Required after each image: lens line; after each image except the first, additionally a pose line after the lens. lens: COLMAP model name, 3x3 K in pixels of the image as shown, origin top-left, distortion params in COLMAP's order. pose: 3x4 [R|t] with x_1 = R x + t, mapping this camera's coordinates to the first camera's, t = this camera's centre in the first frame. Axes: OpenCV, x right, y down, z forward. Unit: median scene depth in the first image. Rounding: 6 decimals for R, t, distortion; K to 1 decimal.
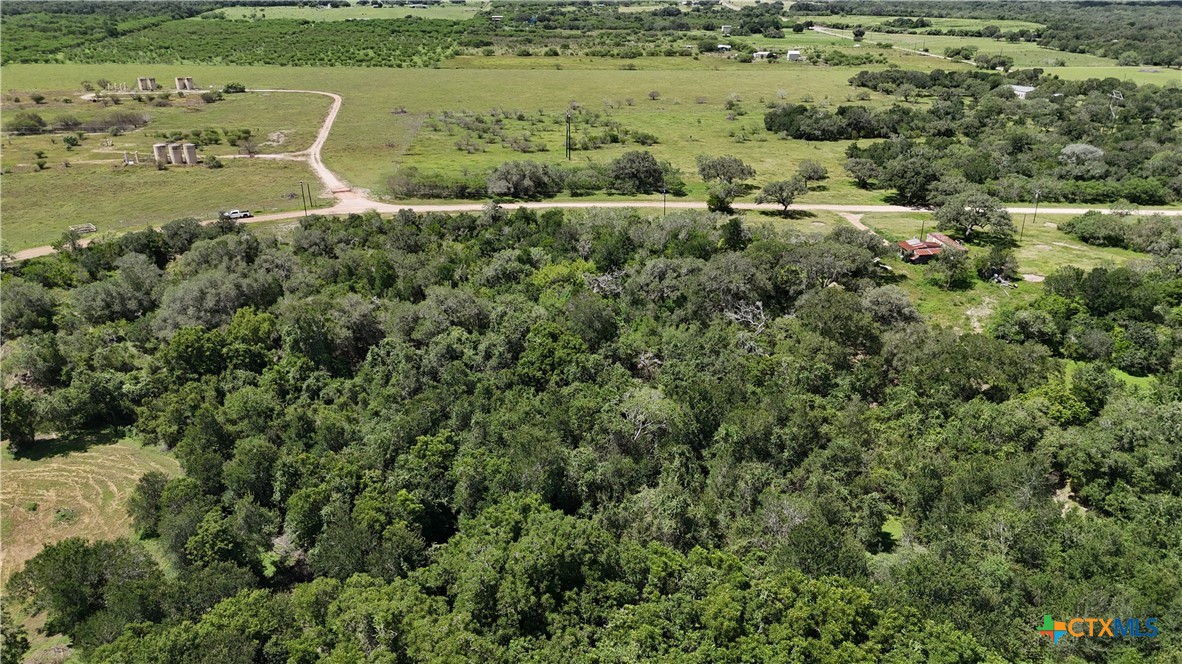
lens RADIAL K [[882.2, 0, 591.0], [0, 882.2, 332.0], [0, 0, 1]] dist [0.083030, -0.078459]
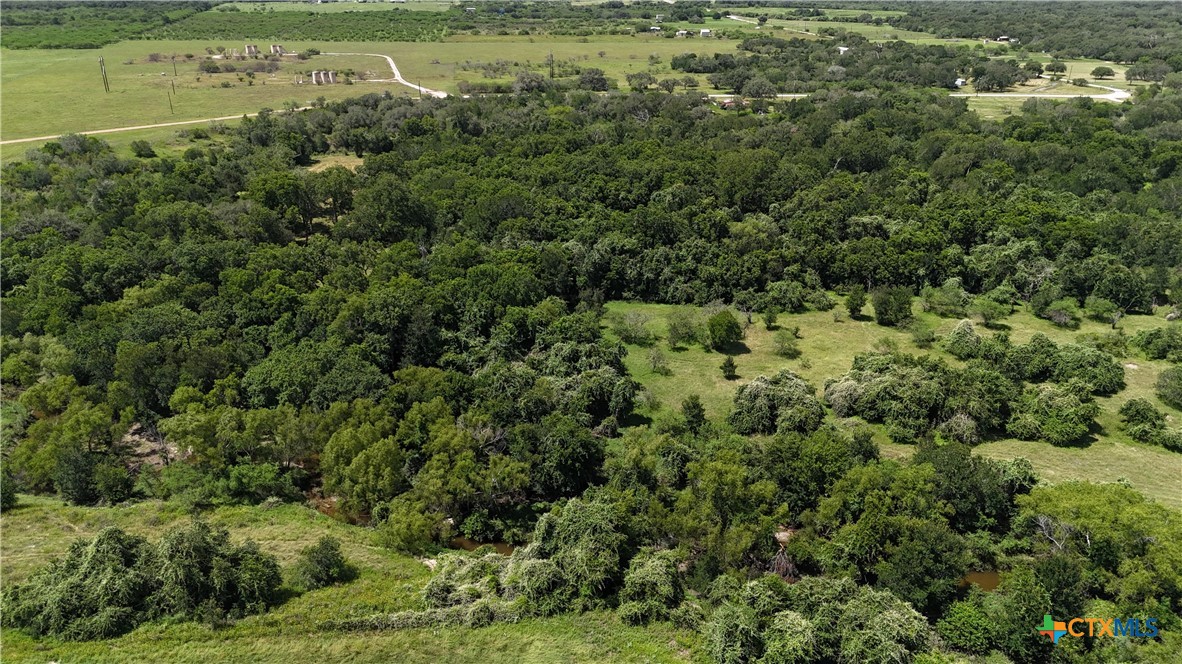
lens RADIAL K [[882.2, 0, 591.0], [0, 882.2, 332.0], [0, 0, 1]] dist [0.083030, -0.078459]
pose [[0.998500, -0.023040, 0.049678, -0.022690], [0.023036, 0.999734, 0.000651, 0.141229], [-0.049679, 0.000494, 0.998765, -0.346375]]
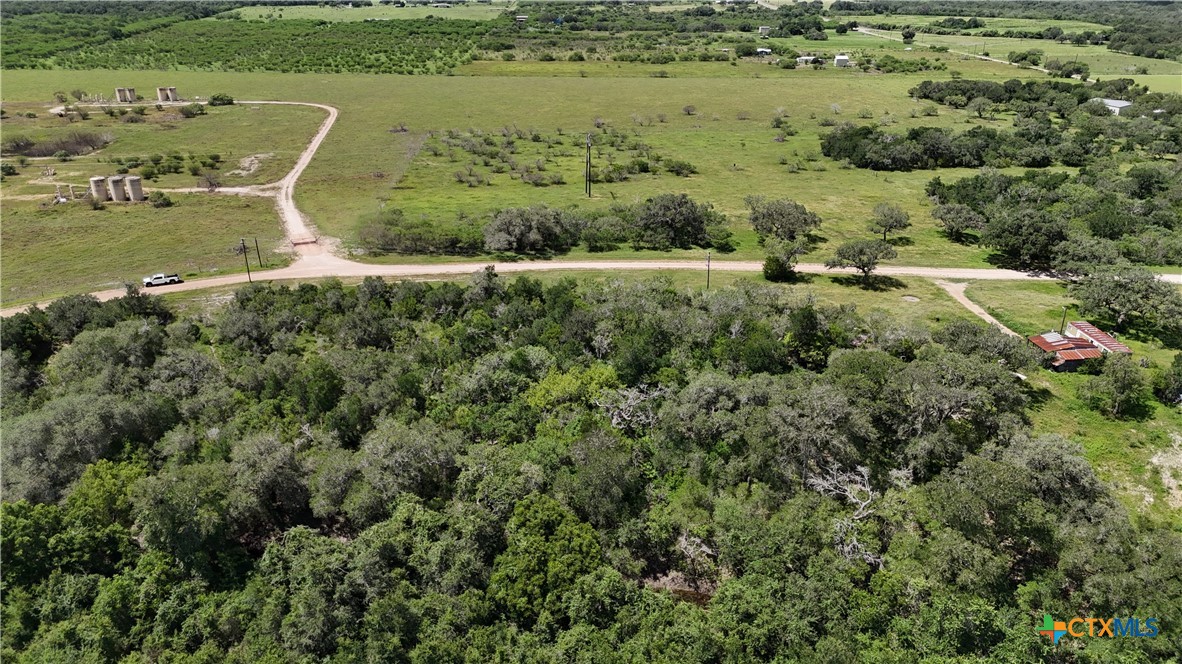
lens RADIAL K [[882.2, 0, 591.0], [0, 882.2, 332.0], [0, 0, 1]] dist [0.083030, -0.078459]
pose [[0.999492, 0.011031, -0.029917, 0.001611], [-0.010960, 0.999937, 0.002535, -0.033932], [0.029943, -0.002205, 0.999549, 0.083077]]
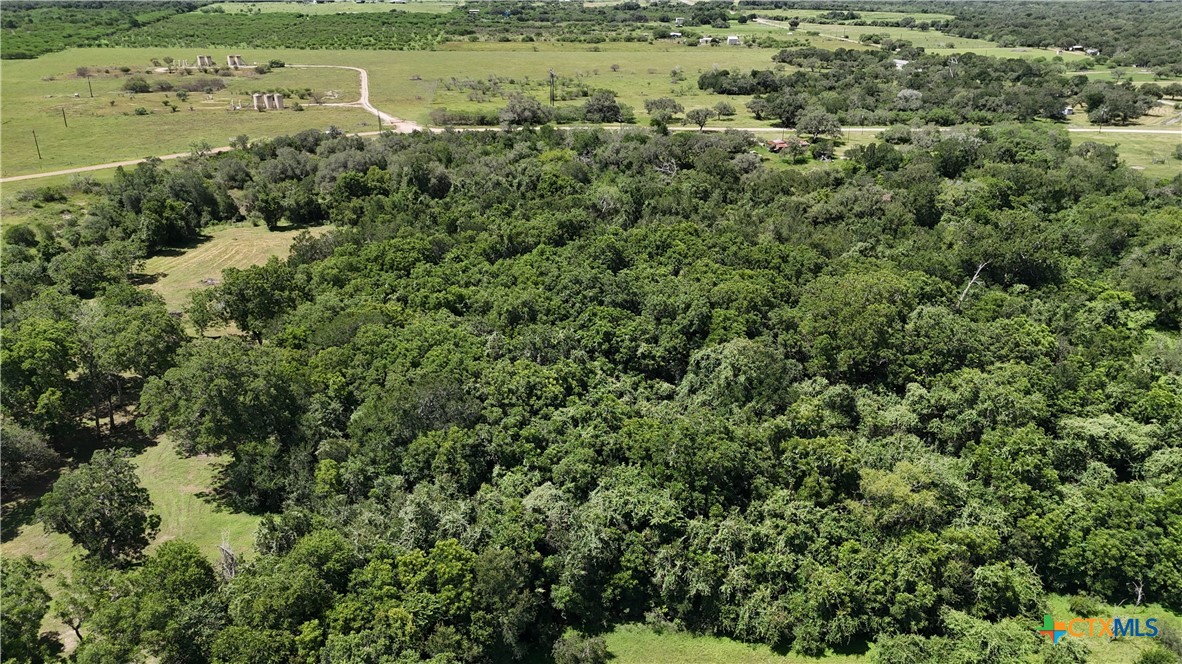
lens RADIAL K [[882.2, 0, 591.0], [0, 882.2, 332.0], [0, 0, 1]] dist [0.083030, -0.078459]
pose [[0.999253, -0.015113, 0.035560, -0.009681], [0.015064, 0.999885, 0.001642, 0.076086], [-0.035581, -0.001105, 0.999366, -0.186051]]
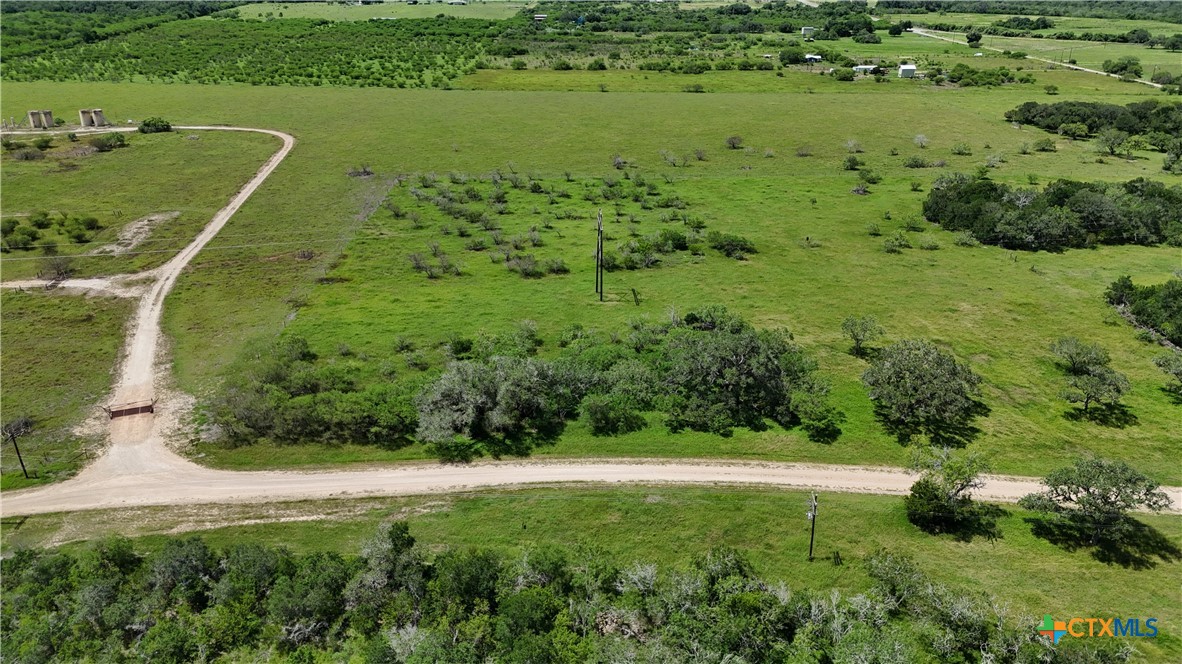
lens RADIAL K [[882.2, 0, 591.0], [0, 882.2, 332.0], [0, 0, 1]] dist [0.083030, -0.078459]
pose [[0.998194, 0.021401, -0.056130, 0.000553], [-0.020960, 0.999745, 0.008426, -0.087280], [0.056296, -0.007235, 0.998388, 0.213869]]
